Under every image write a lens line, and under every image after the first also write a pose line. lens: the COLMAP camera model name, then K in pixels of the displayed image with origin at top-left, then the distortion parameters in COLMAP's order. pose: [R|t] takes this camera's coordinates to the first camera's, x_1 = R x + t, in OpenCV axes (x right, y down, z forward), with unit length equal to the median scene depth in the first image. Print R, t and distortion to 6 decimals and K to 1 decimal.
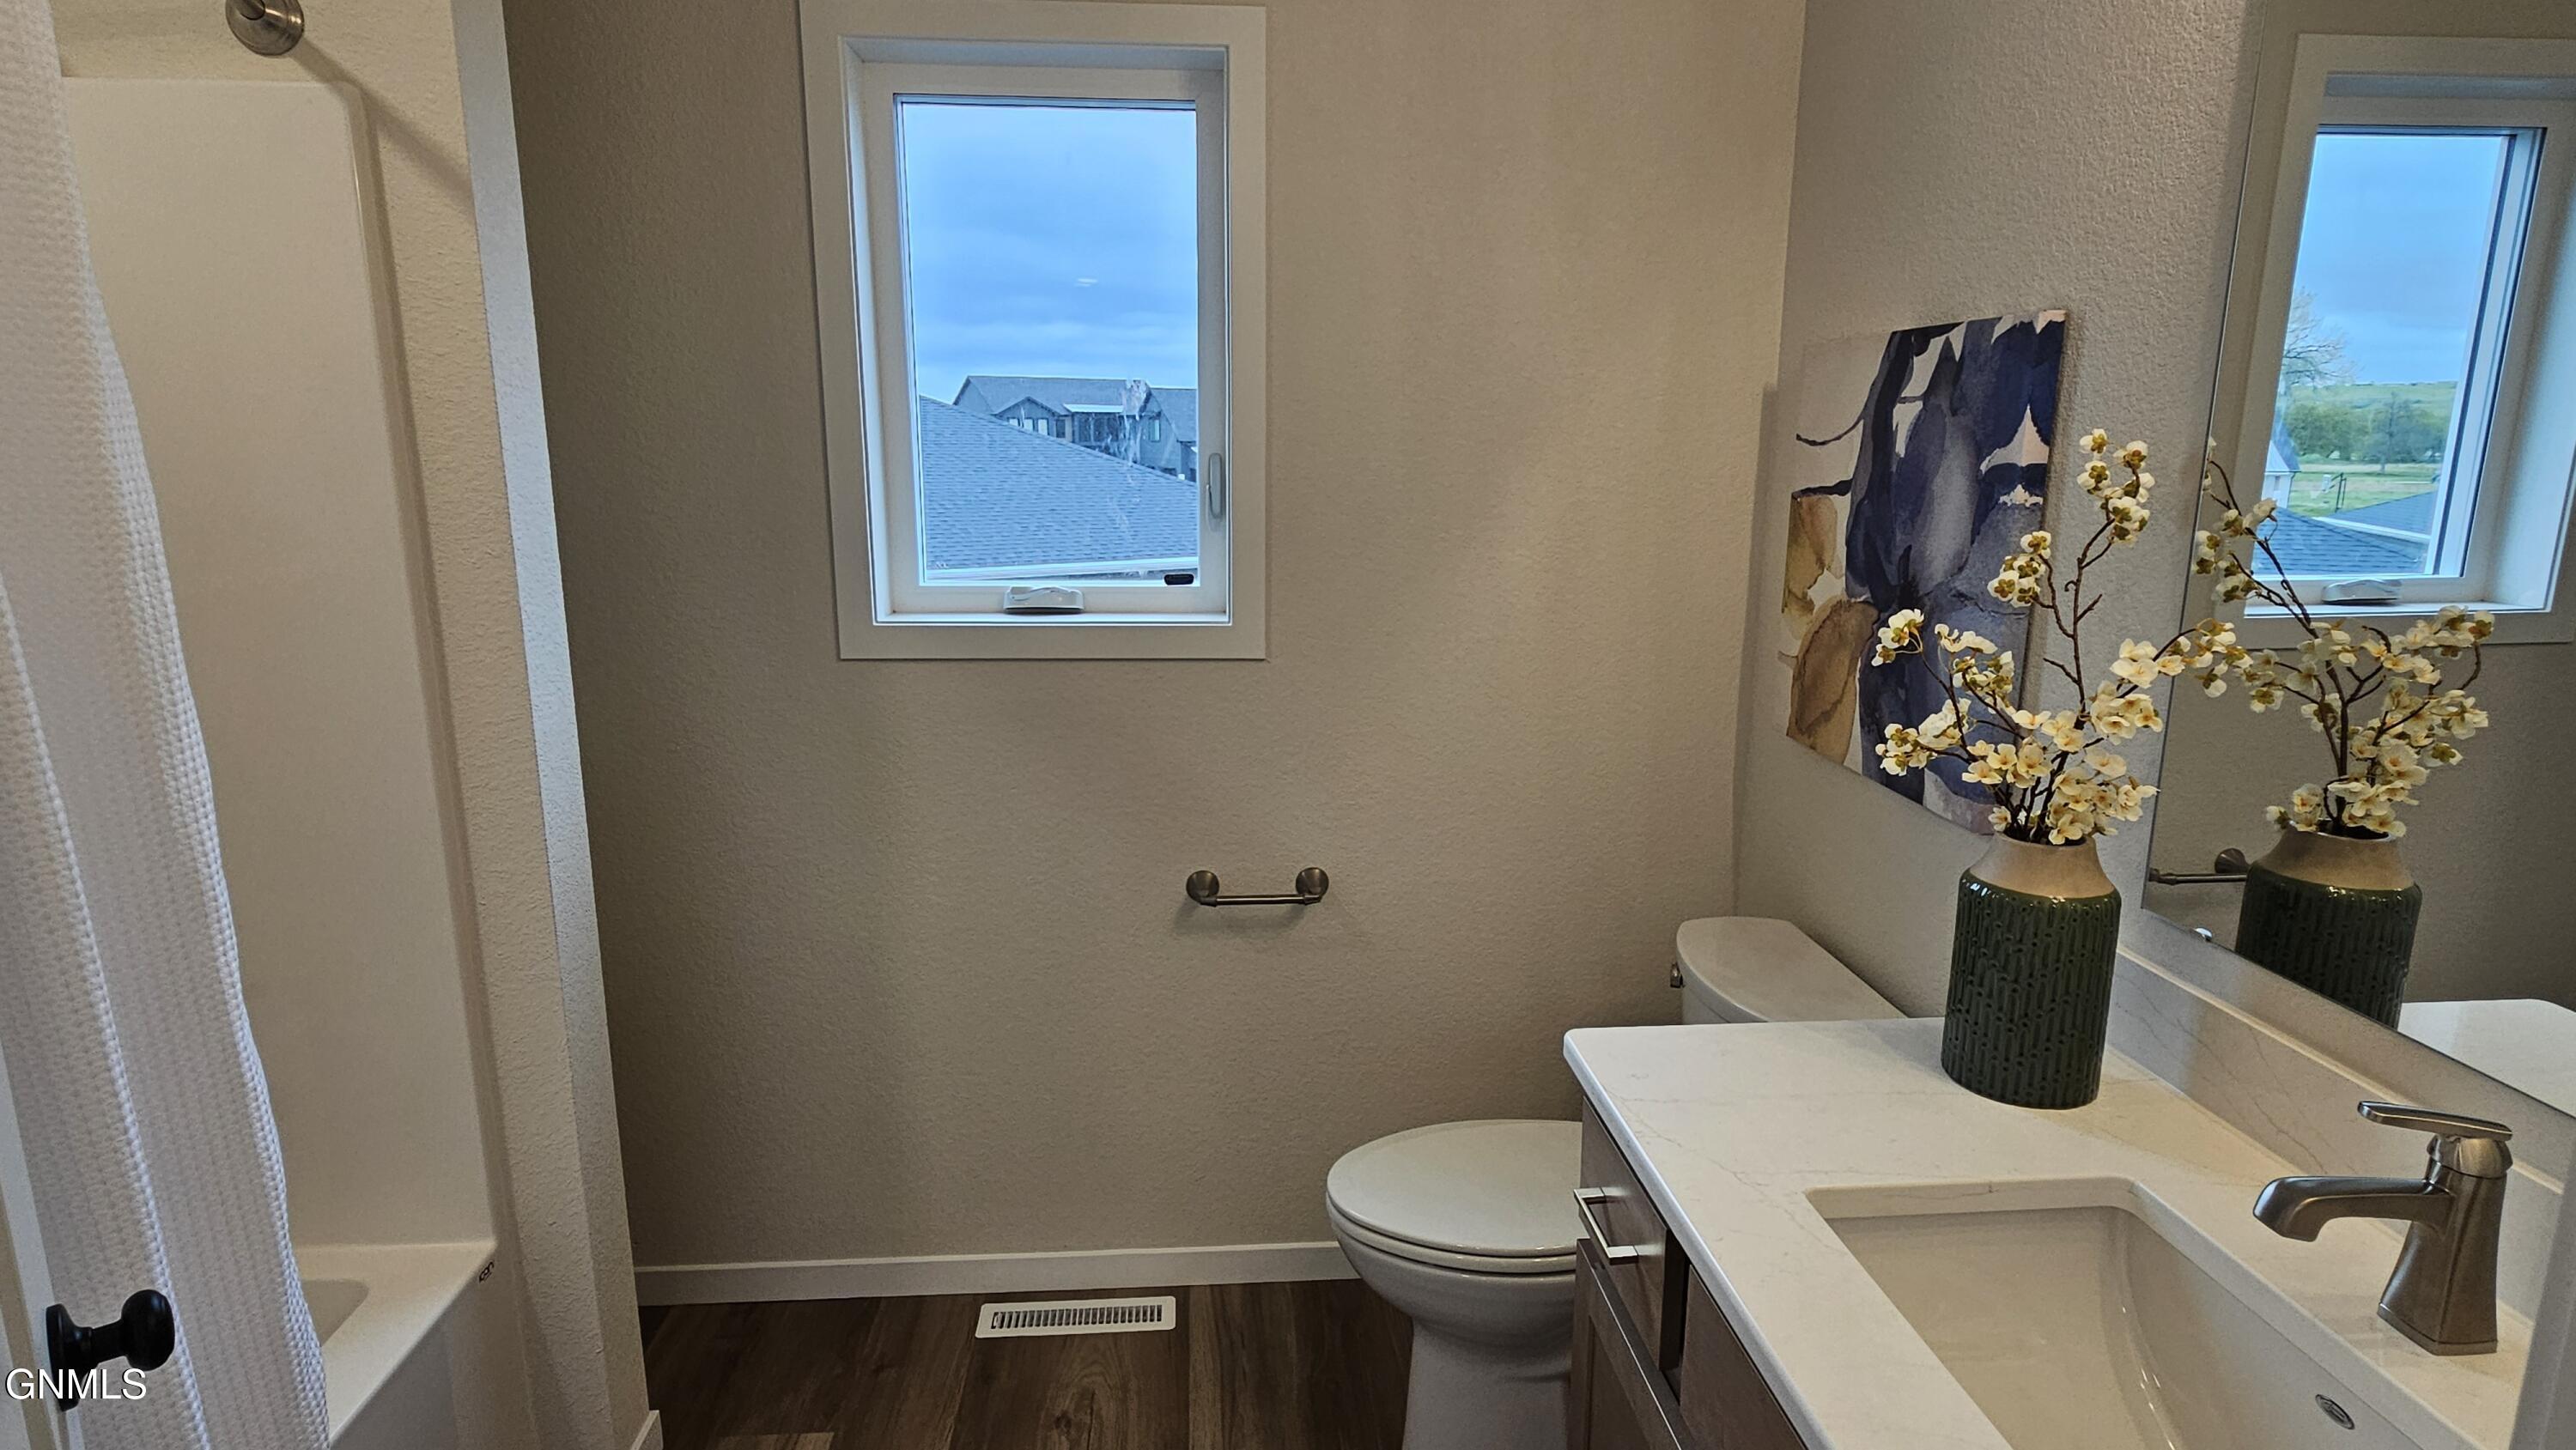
lens RADIAL K [[1421.4, 0, 1285.5], [0, 1421.4, 746.2], [0, 0, 1]] dist [-0.003140, 0.000538]
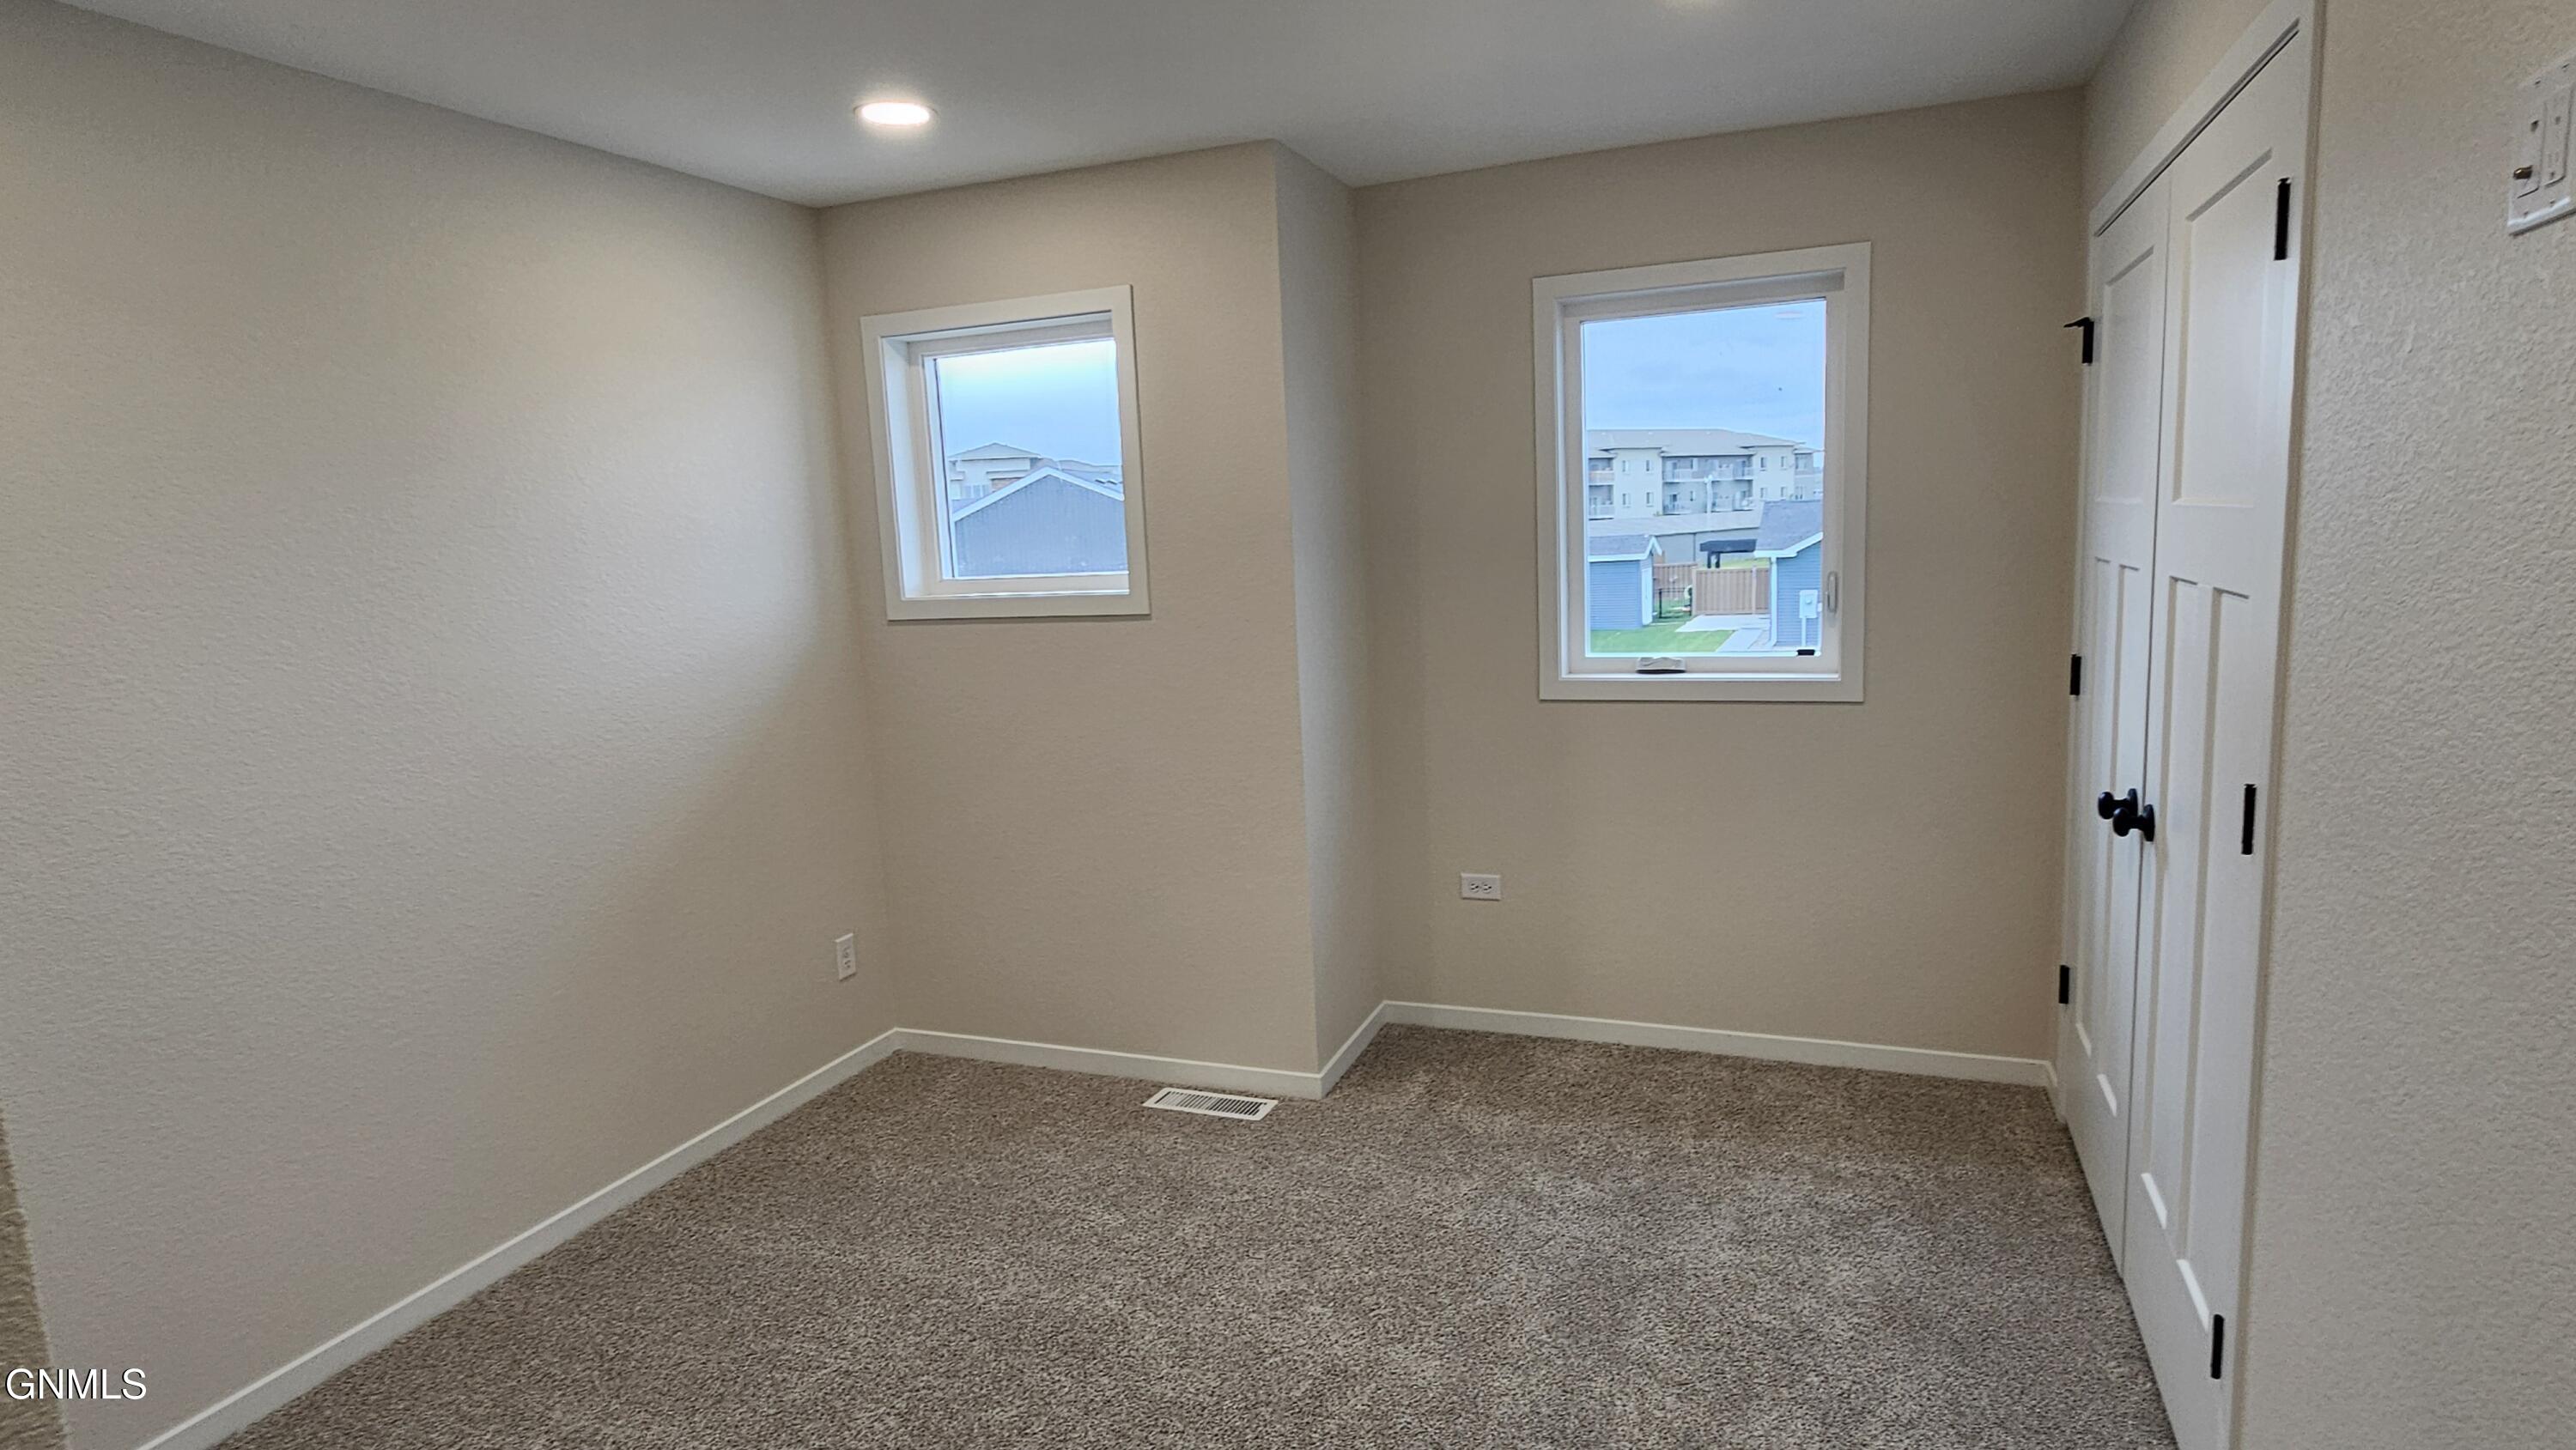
lens RADIAL K [[1421.4, 0, 1285.5], [0, 1421.4, 746.2], [0, 0, 1]] dist [-0.003140, 0.000538]
pose [[0.890958, 0.023301, -0.453487, 0.190069], [-0.041008, 0.998731, -0.029250, 0.057291], [0.452230, 0.044657, 0.890783, -0.656182]]
